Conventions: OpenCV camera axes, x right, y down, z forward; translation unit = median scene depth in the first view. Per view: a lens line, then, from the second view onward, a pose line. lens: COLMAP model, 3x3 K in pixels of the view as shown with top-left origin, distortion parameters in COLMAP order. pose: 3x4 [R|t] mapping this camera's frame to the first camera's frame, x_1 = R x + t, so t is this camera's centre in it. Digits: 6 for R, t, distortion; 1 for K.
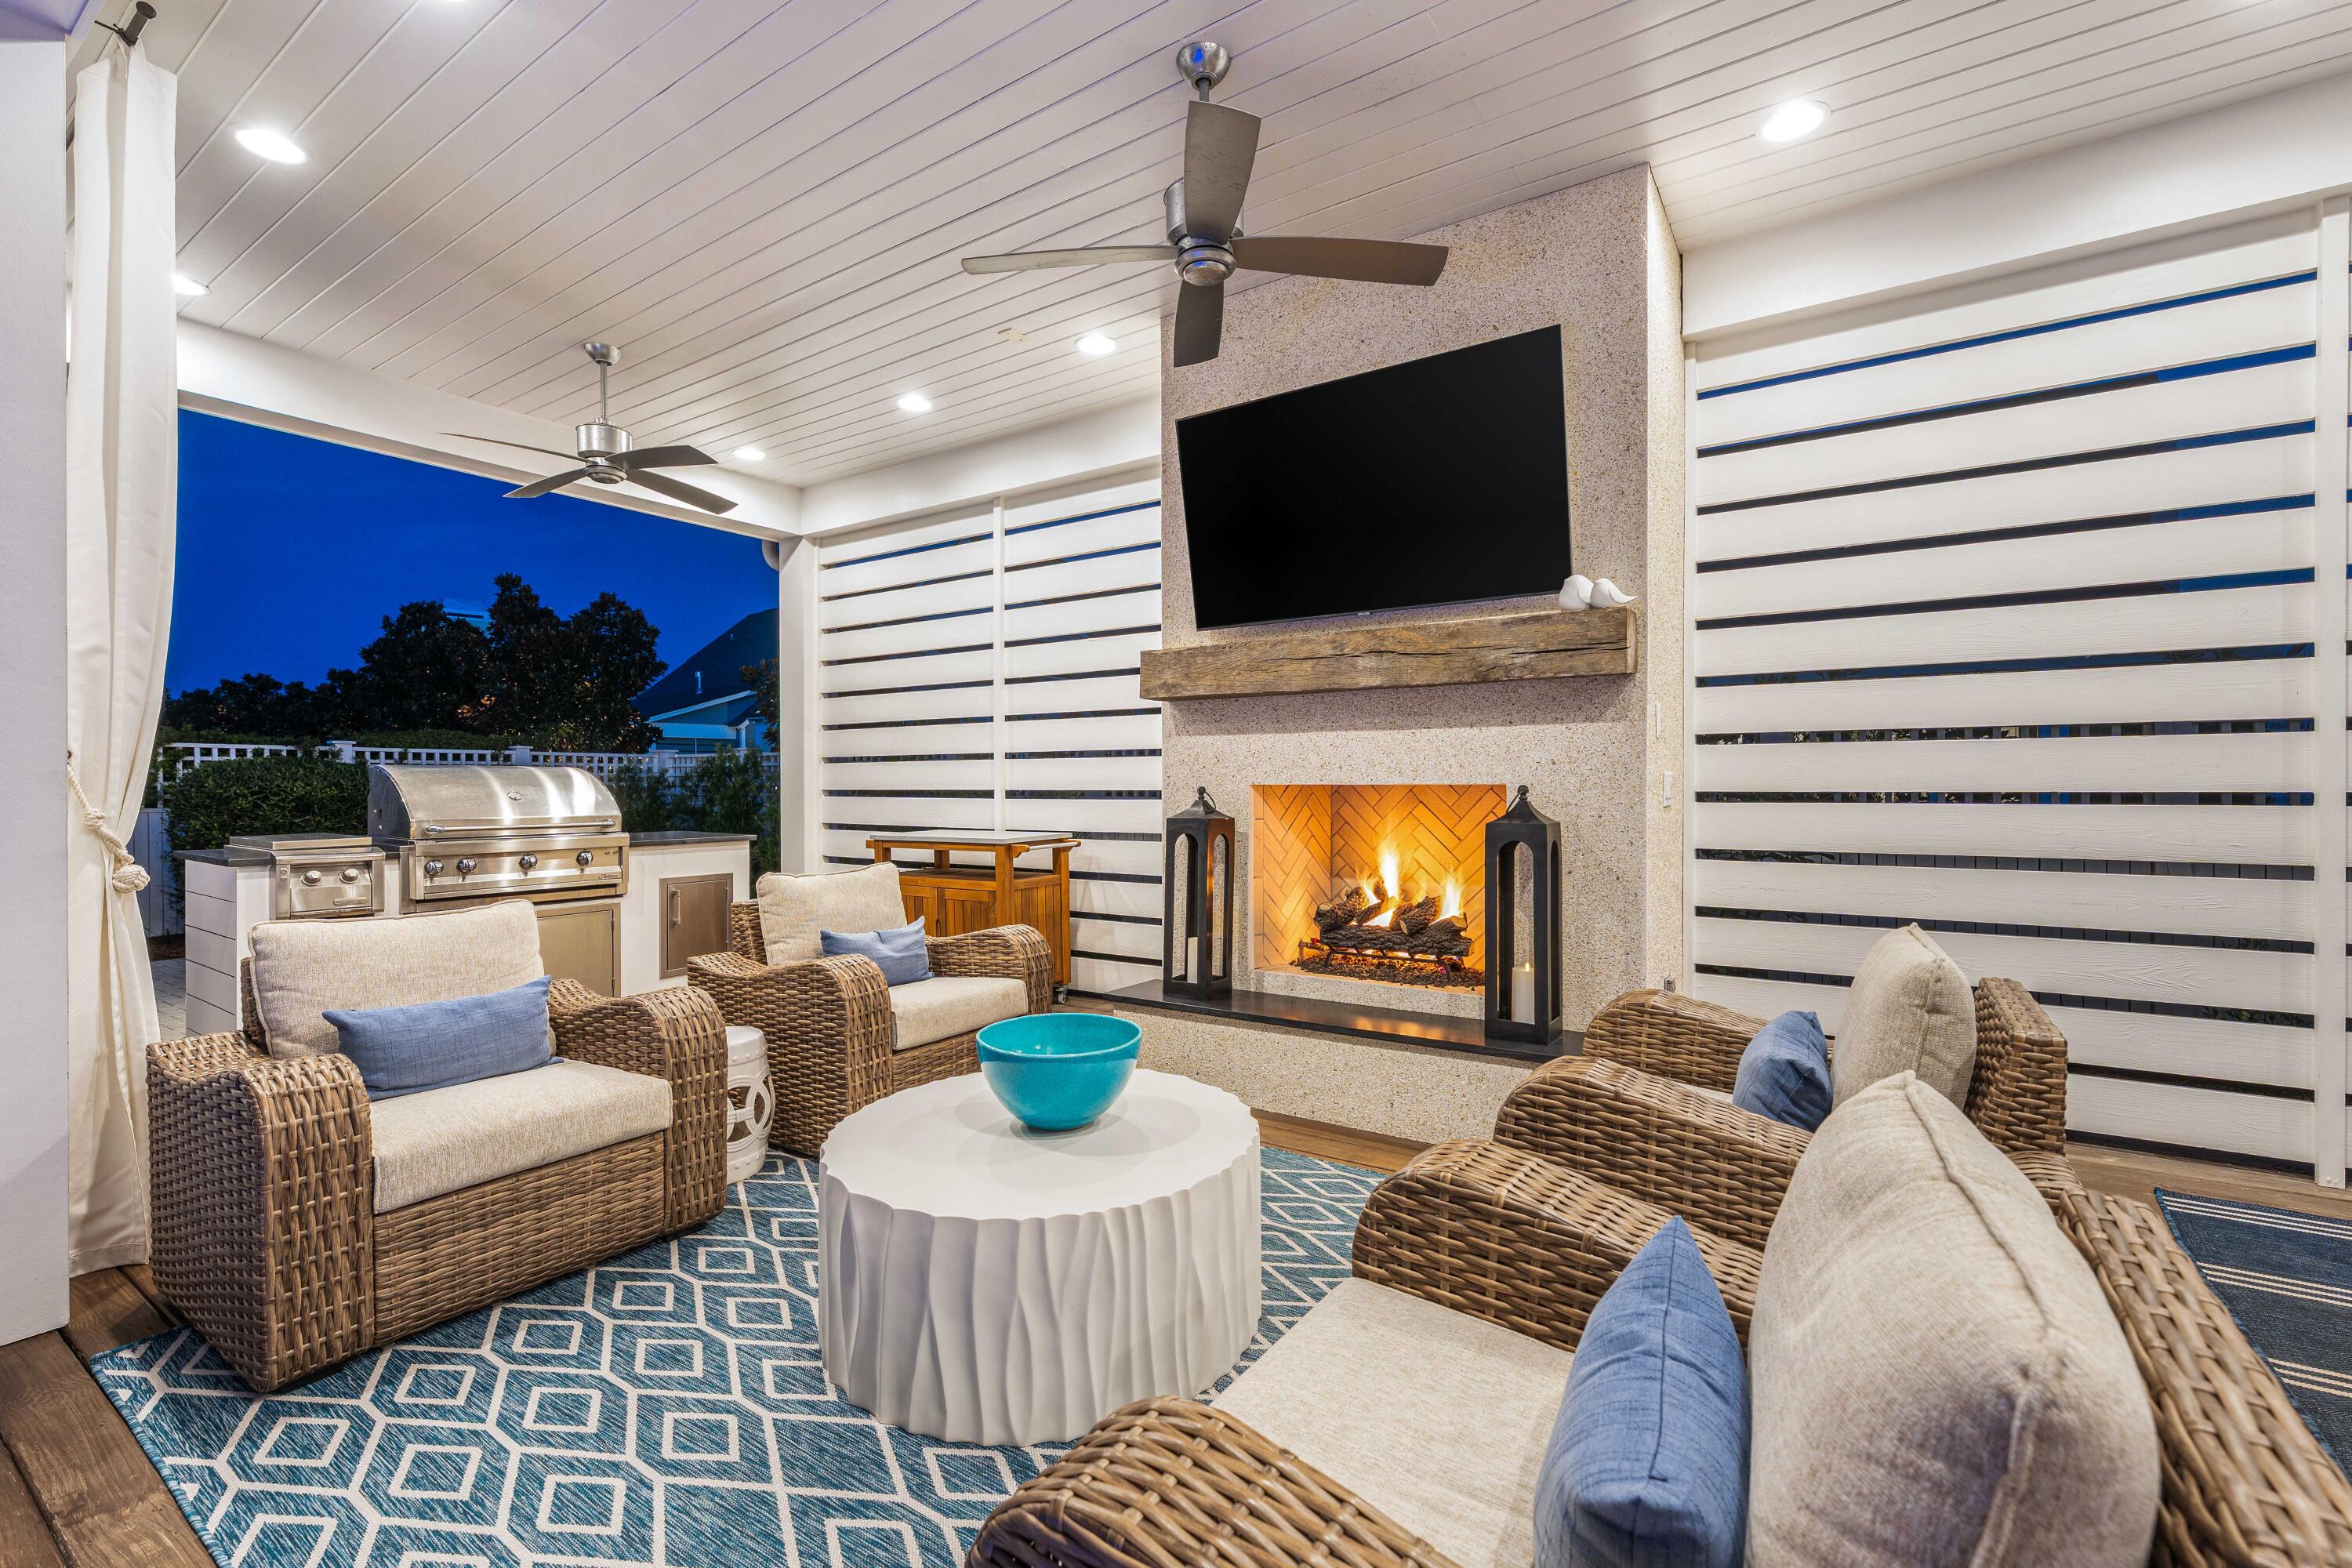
lens RADIAL K [[958.1, 0, 1224.7], [0, 958.1, 786.1], [0, 0, 1]] dist [-0.004119, 0.000150]
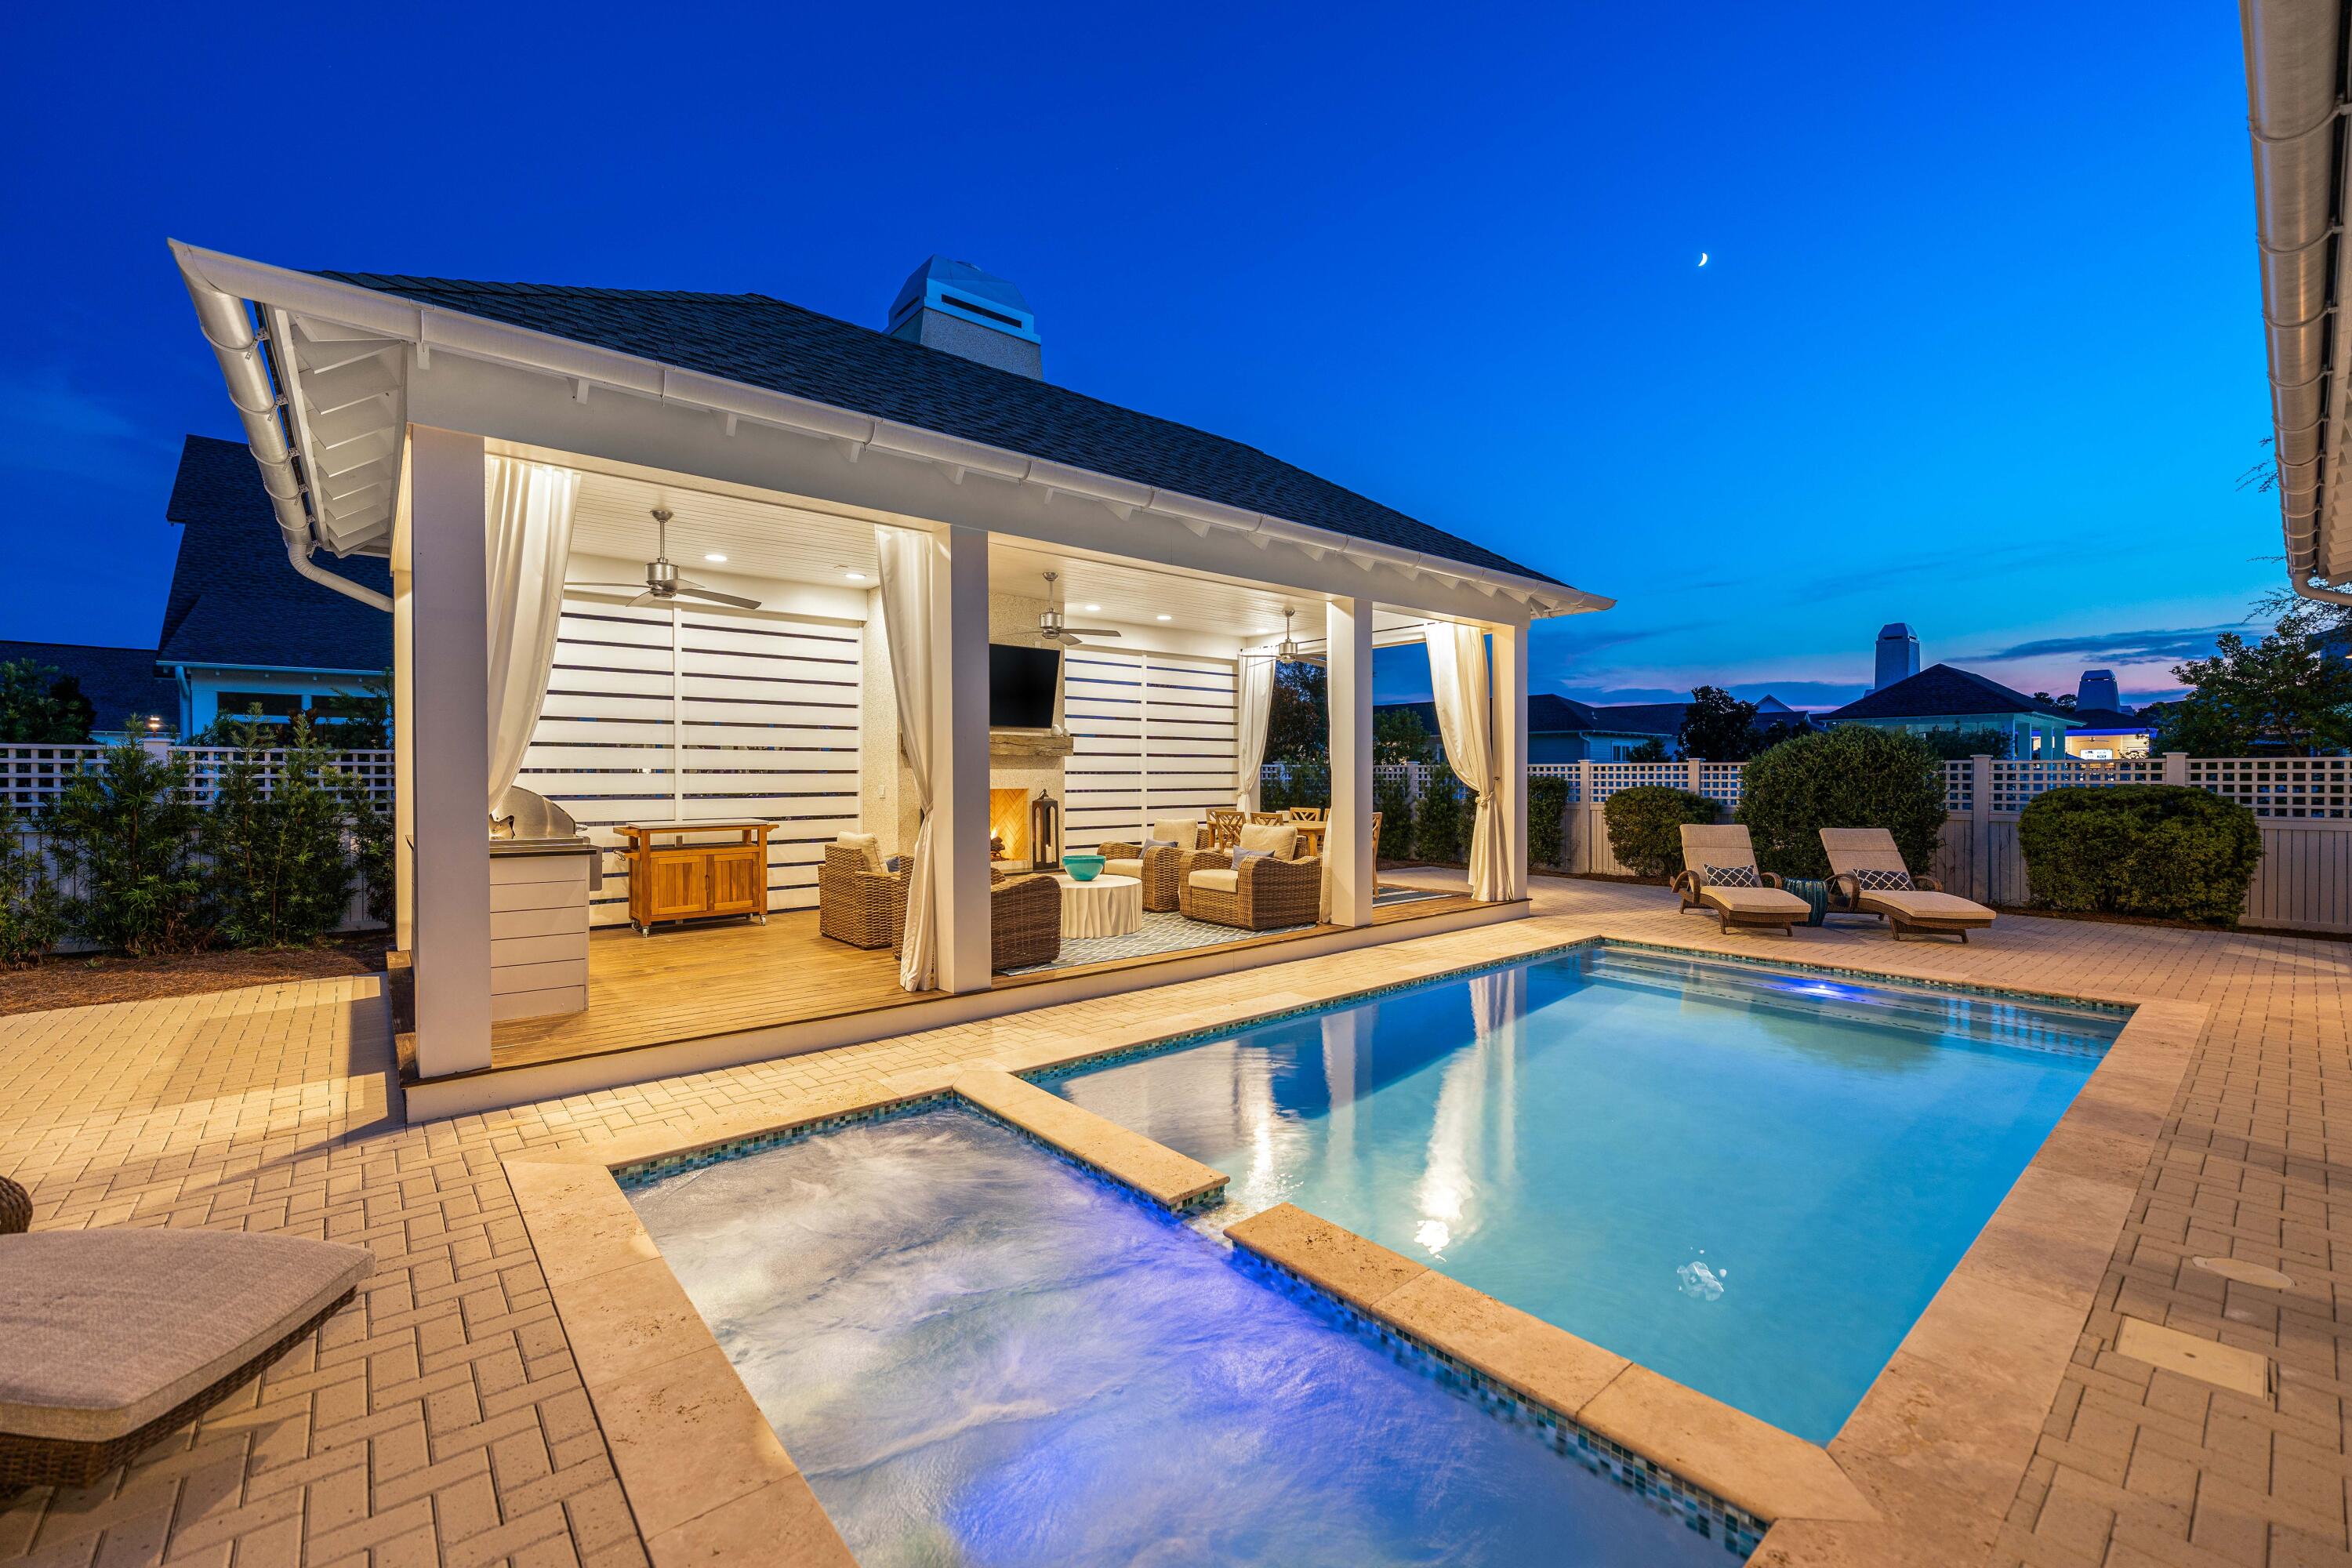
lens RADIAL K [[966.0, 0, 1181.5], [0, 966.0, 771.3], [0, 0, 1]] dist [0.001294, -0.000539]
pose [[0.292942, 0.006839, 0.956106, -2.097946], [0.000365, 0.999974, -0.007265, -0.028903], [-0.956130, 0.002478, 0.292932, -0.301423]]
